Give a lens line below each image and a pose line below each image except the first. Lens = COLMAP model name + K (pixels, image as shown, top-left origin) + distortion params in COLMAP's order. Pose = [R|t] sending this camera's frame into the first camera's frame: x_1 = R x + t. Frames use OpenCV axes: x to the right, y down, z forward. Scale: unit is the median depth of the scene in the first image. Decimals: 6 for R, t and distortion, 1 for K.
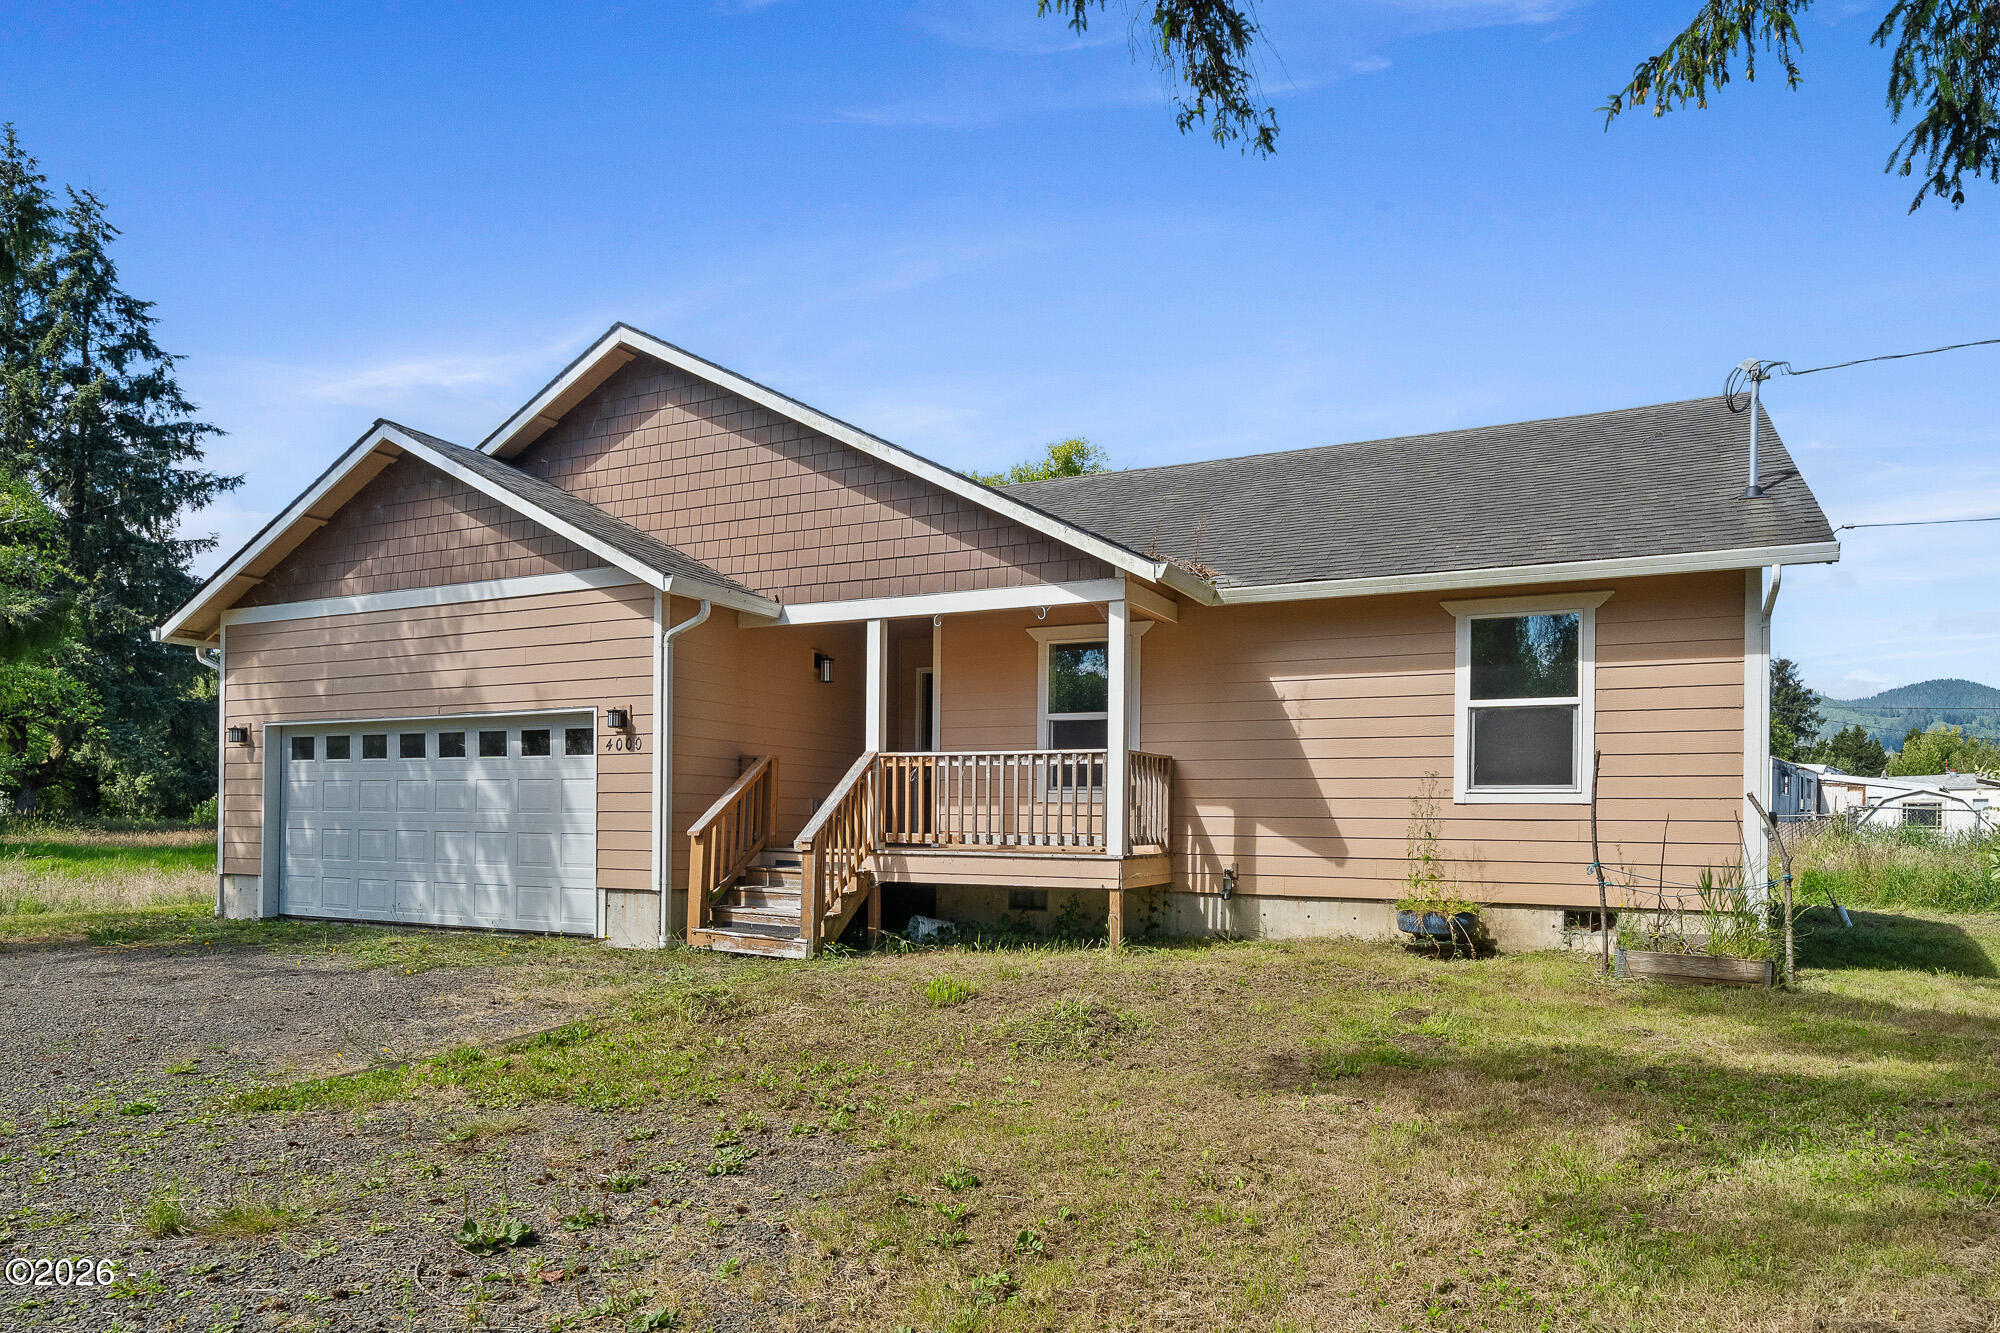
lens RADIAL K [[1035.7, 0, 1153.8], [0, 1035.7, 671.3], [0, 0, 1]] dist [0.000071, -0.000362]
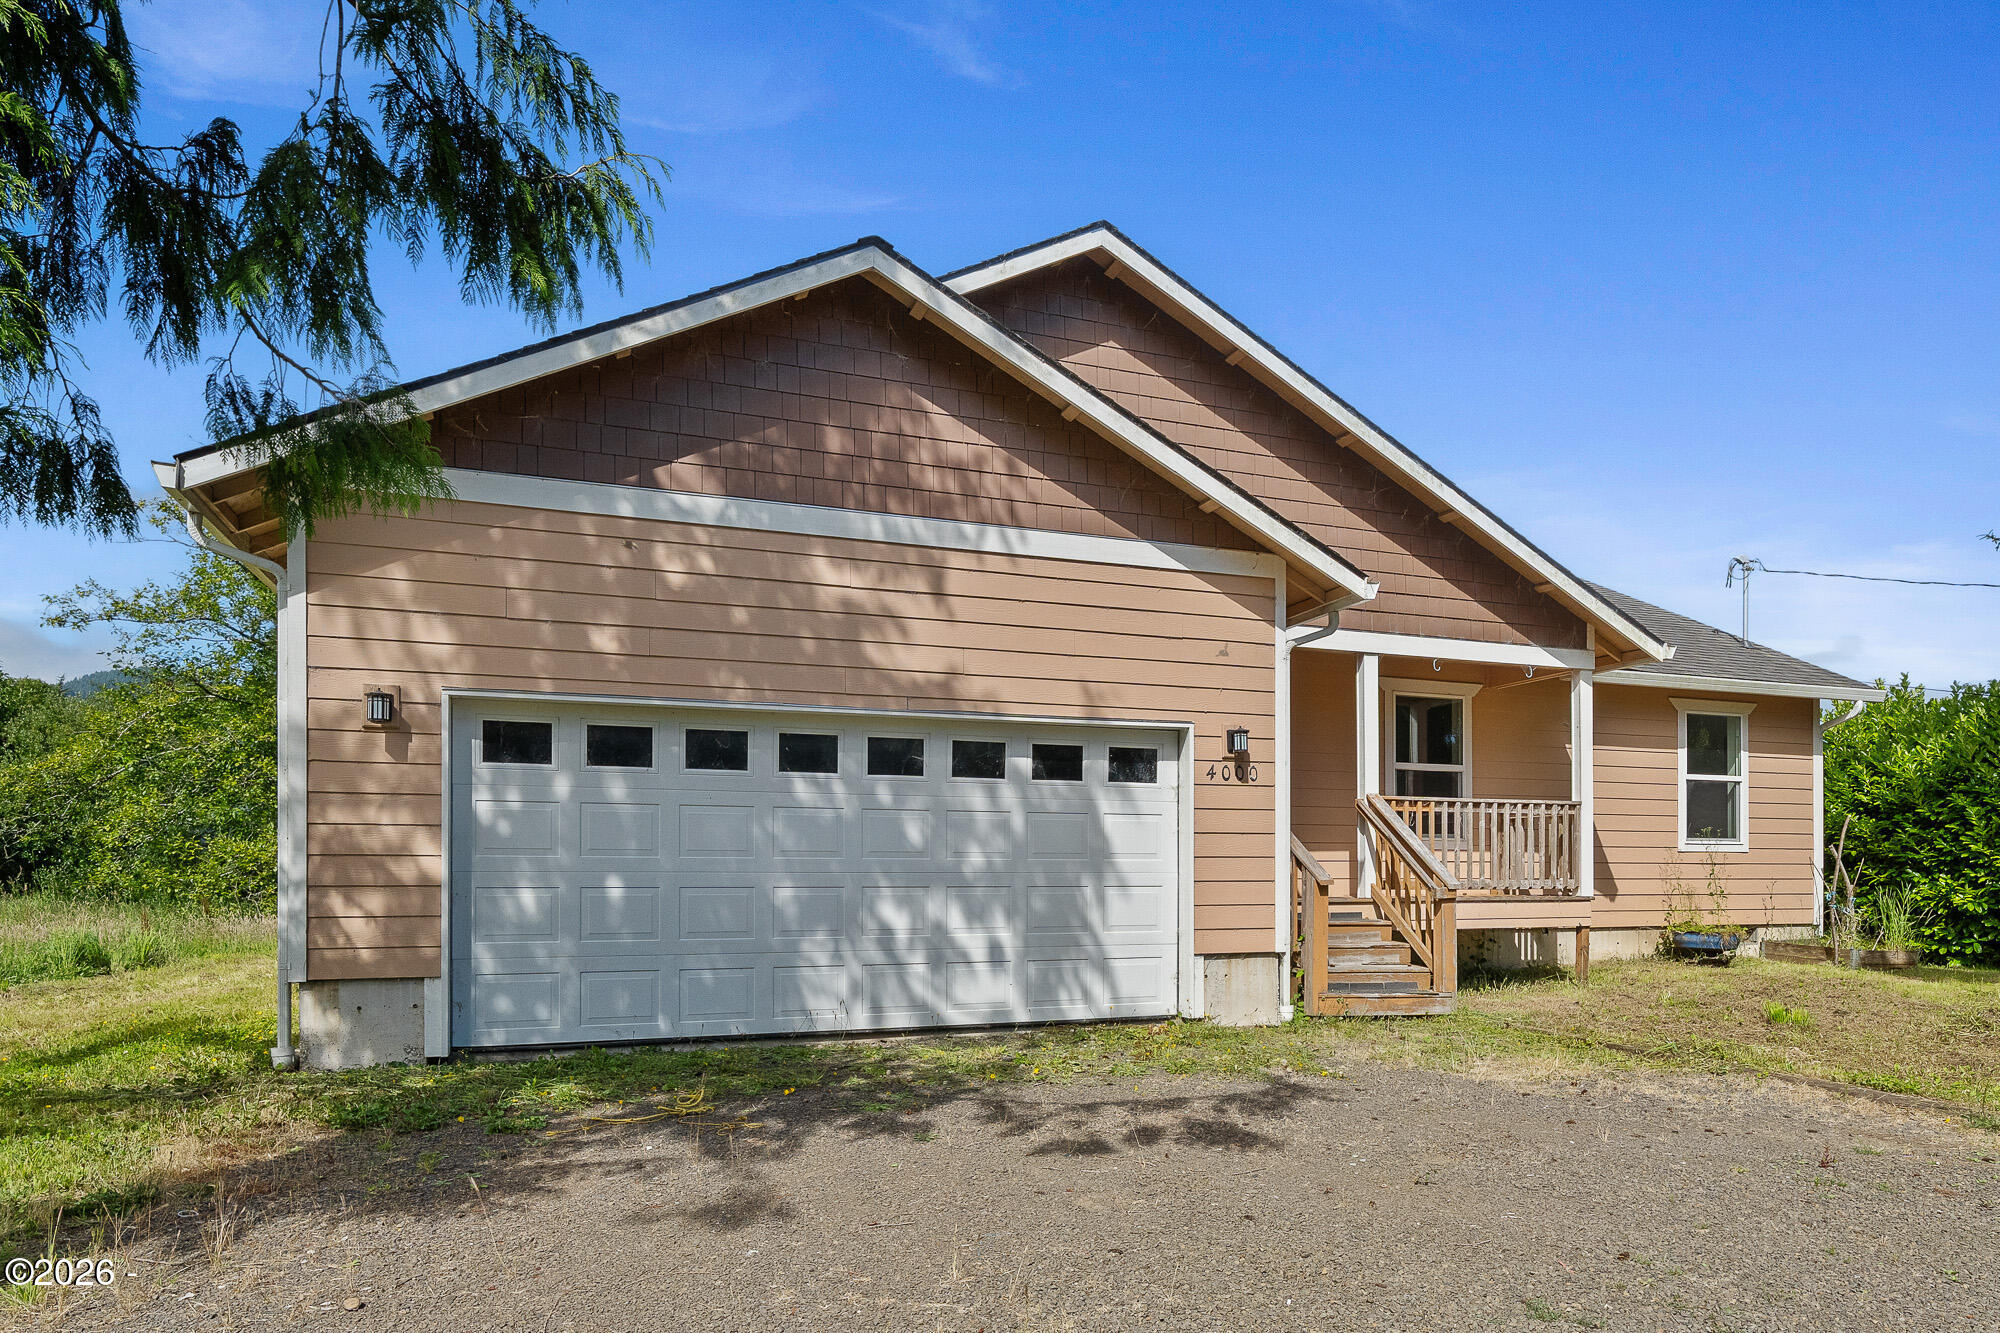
lens RADIAL K [[1043.7, 0, 991.4], [0, 1043.7, 735.3], [0, 0, 1]] dist [0.001062, 0.000101]
pose [[0.775133, 0.074167, 0.627430, -1.151780], [-0.083756, 0.996384, -0.014307, 0.067559], [-0.626222, -0.041462, 0.778542, 0.483654]]
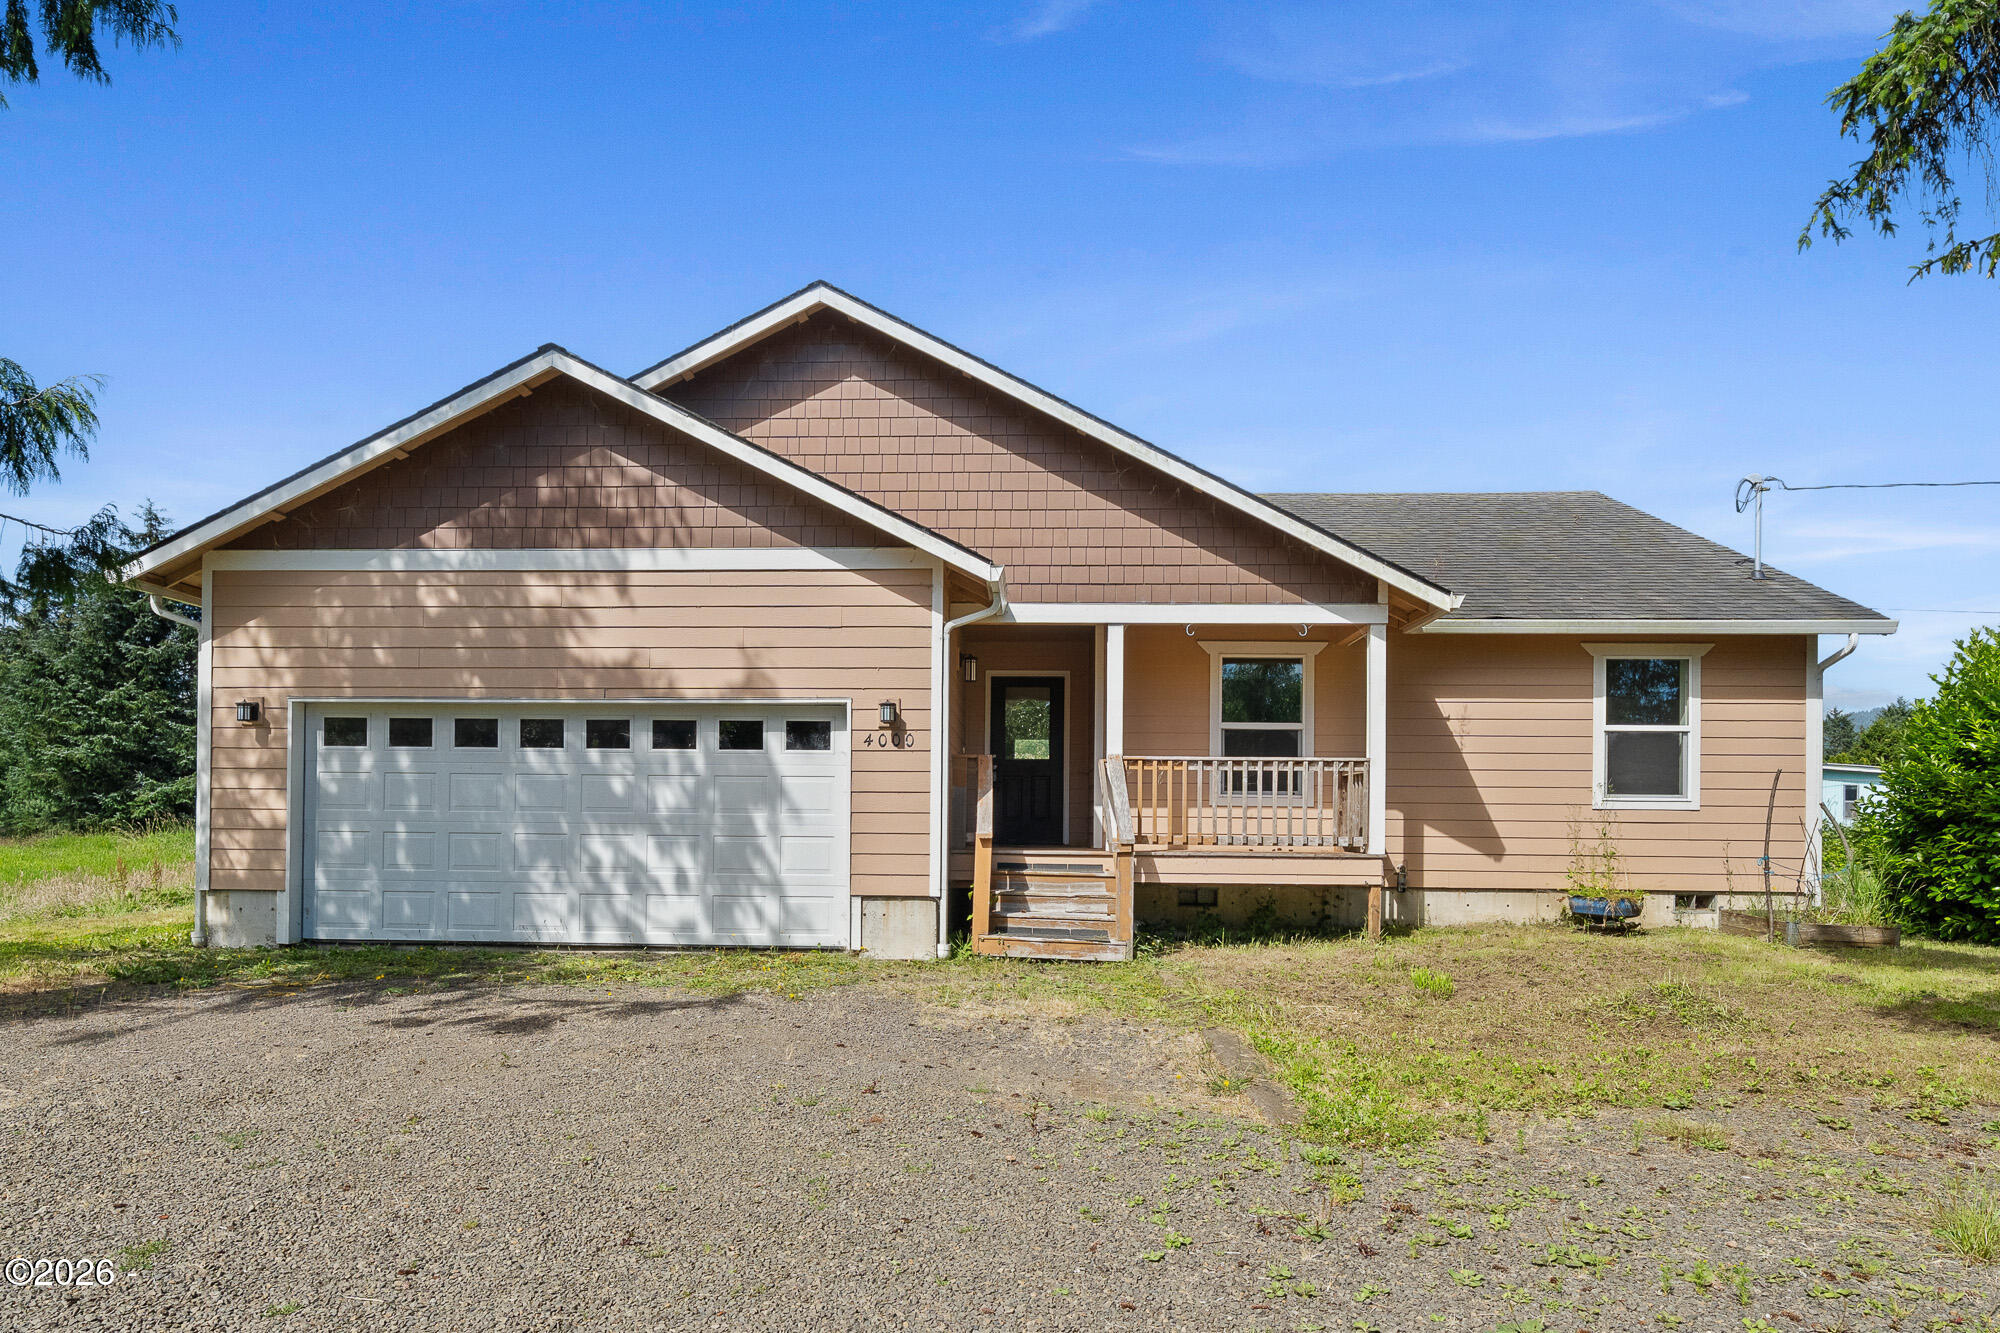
lens RADIAL K [[949.2, 0, 1008.3], [0, 949.2, 693.8], [0, 0, 1]] dist [0.000694, 0.000166]
pose [[0.943564, 0.045574, 0.328040, -0.684084], [-0.048678, 0.998814, 0.001251, 0.022300], [-0.327594, -0.017149, 0.944663, 0.159835]]
